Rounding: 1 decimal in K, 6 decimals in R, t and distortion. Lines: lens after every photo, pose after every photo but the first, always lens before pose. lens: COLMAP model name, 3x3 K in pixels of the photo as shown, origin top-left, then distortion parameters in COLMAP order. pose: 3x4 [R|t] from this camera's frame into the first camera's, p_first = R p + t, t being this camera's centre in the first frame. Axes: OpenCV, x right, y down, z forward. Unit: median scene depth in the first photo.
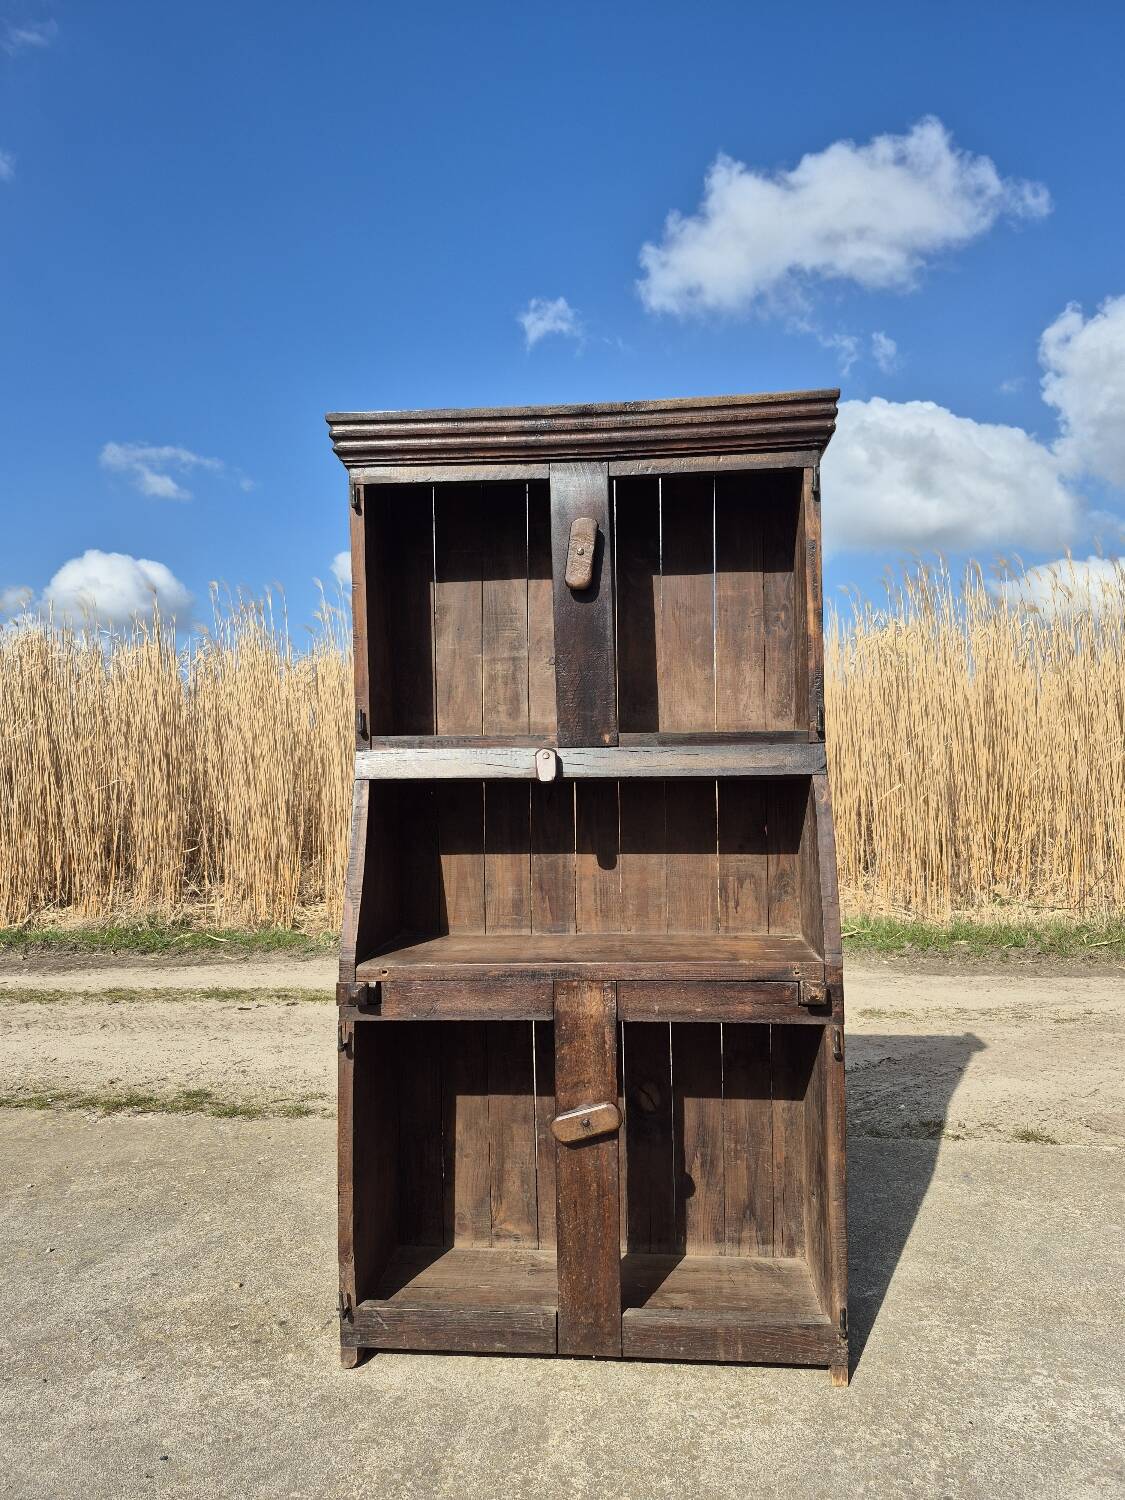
lens RADIAL K [[1012.2, 0, 573.9], [0, 1012.2, 816.6], [0, 0, 1]] dist [0.068764, -0.061288]
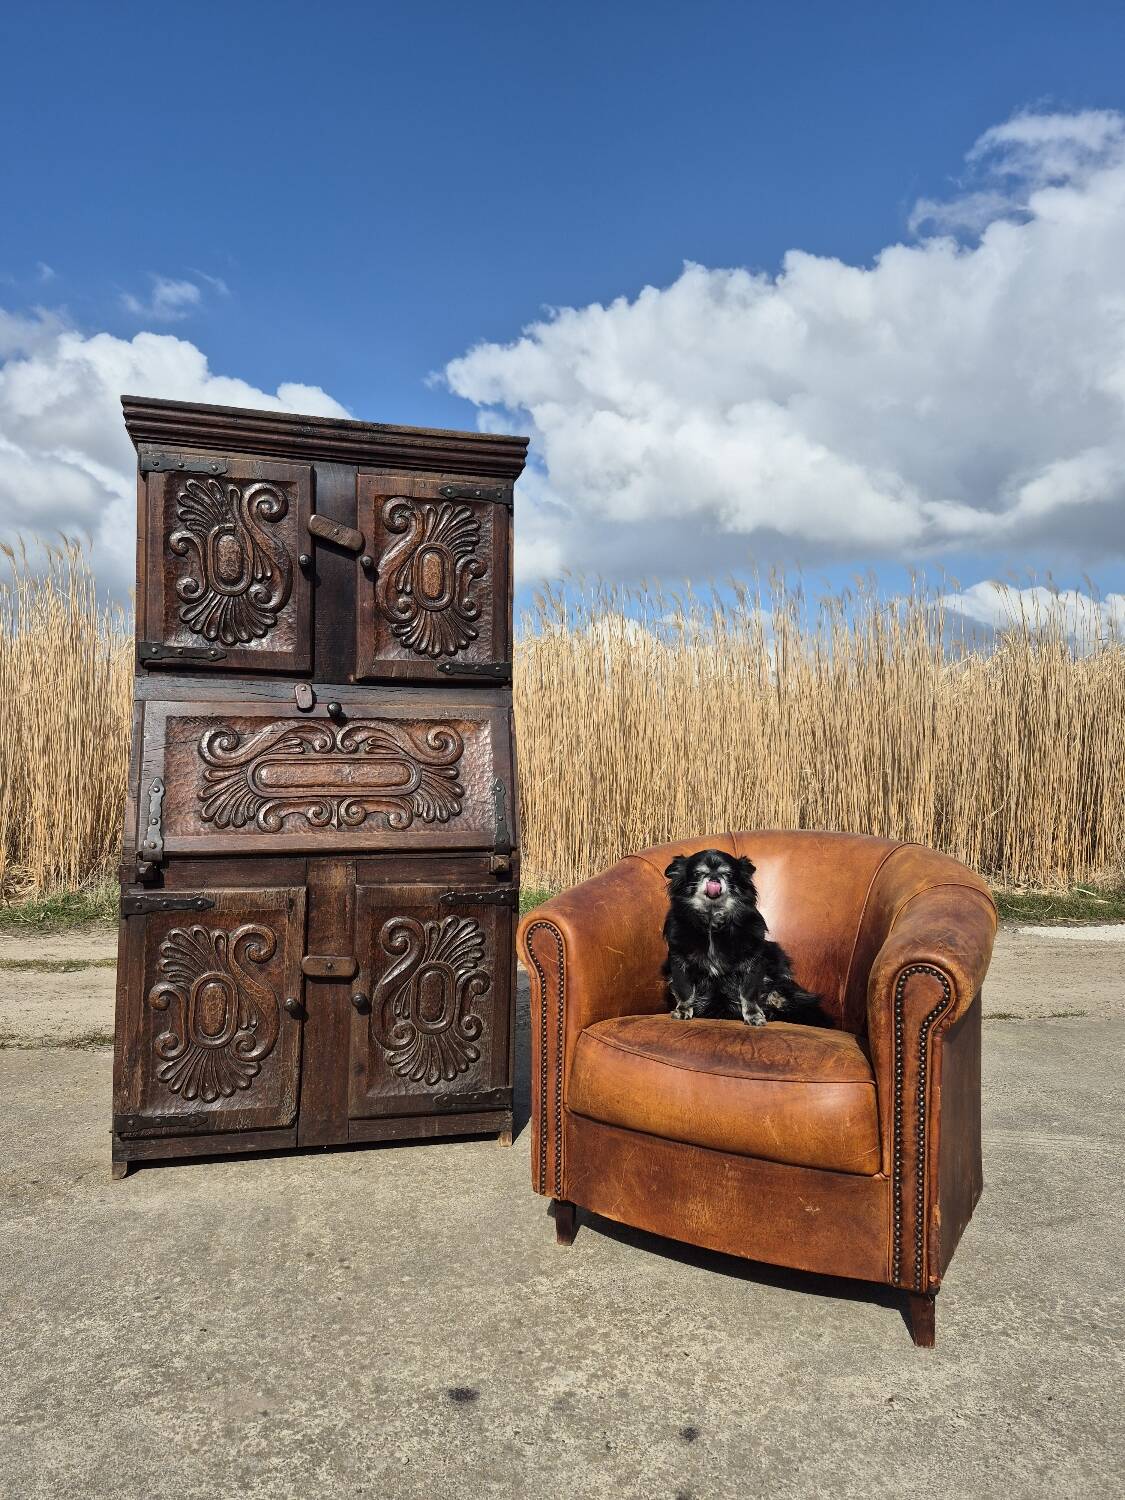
lens RADIAL K [[990.3, 0, 561.8], [0, 990.3, 746.1], [0, 0, 1]] dist [0.059116, -0.041588]
pose [[0.945807, 0.038175, 0.322477, -0.108309], [-0.014552, 0.997051, -0.075351, 0.091442], [-0.324402, 0.066575, 0.943574, -0.235612]]
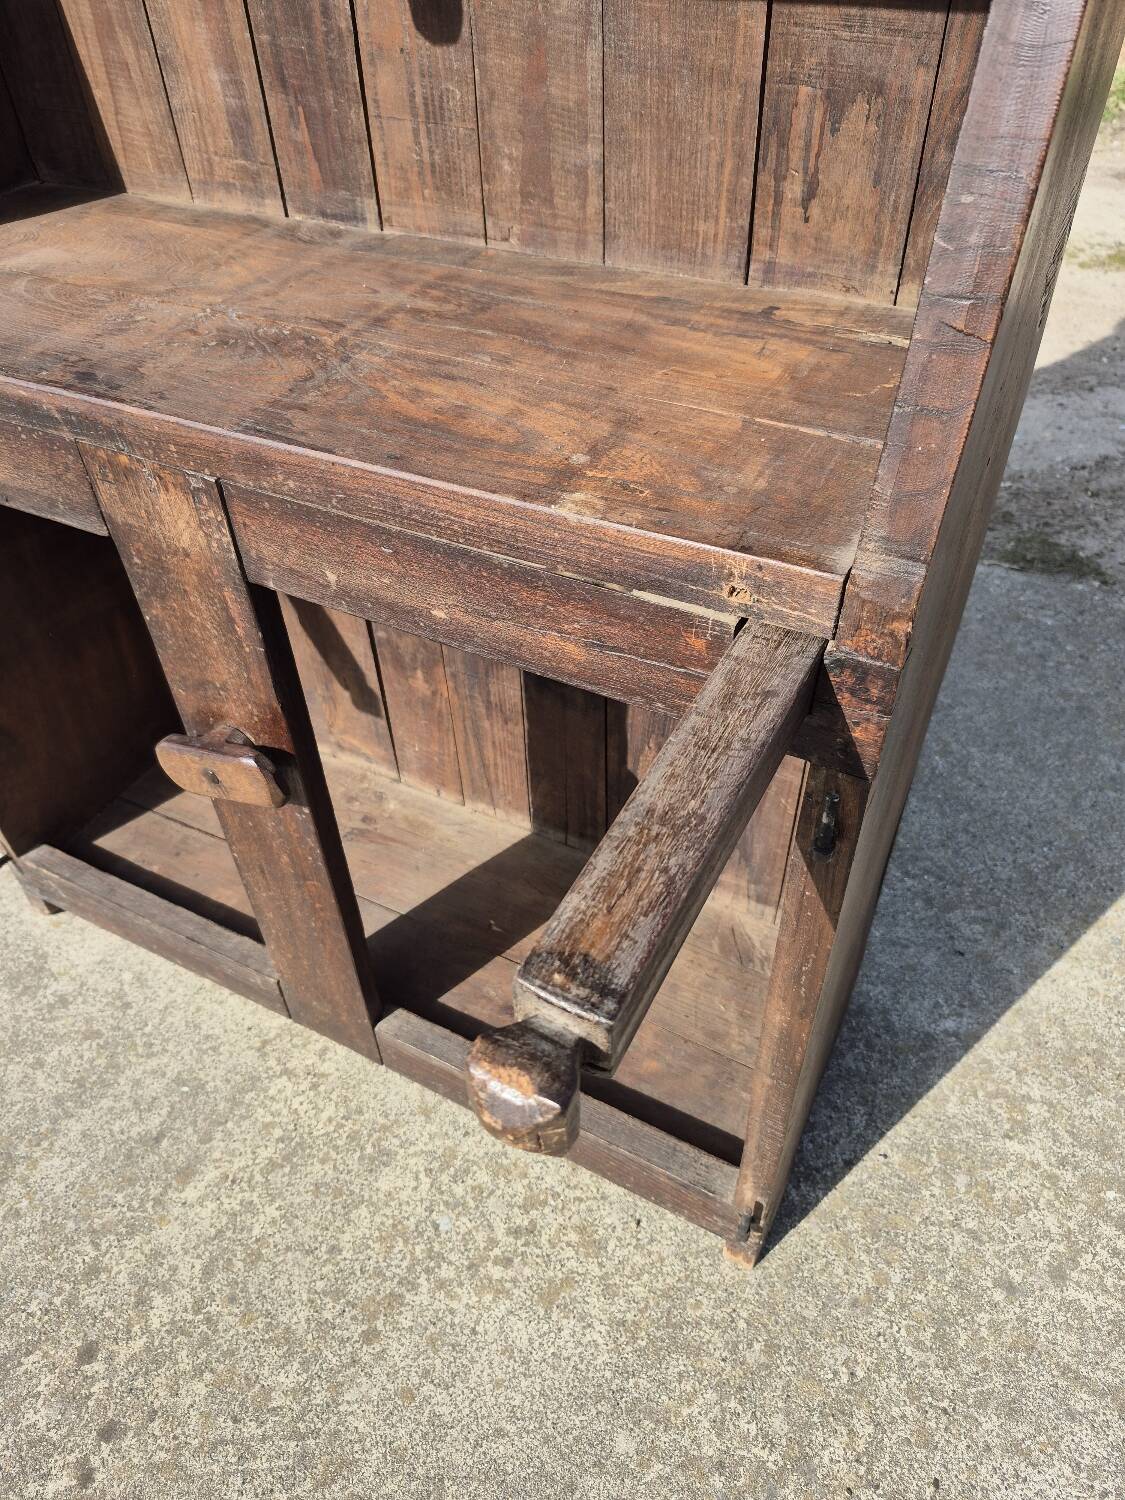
lens RADIAL K [[1012.2, 0, 575.7], [0, 1012.2, 707.8], [0, 0, 1]] dist [0.068764, -0.061288]
pose [[0.918760, 0.258737, -0.298218, 0.229150], [-0.005582, 0.763773, 0.645461, 0.004546], [0.394776, -0.591359, 0.703169, 0.660704]]
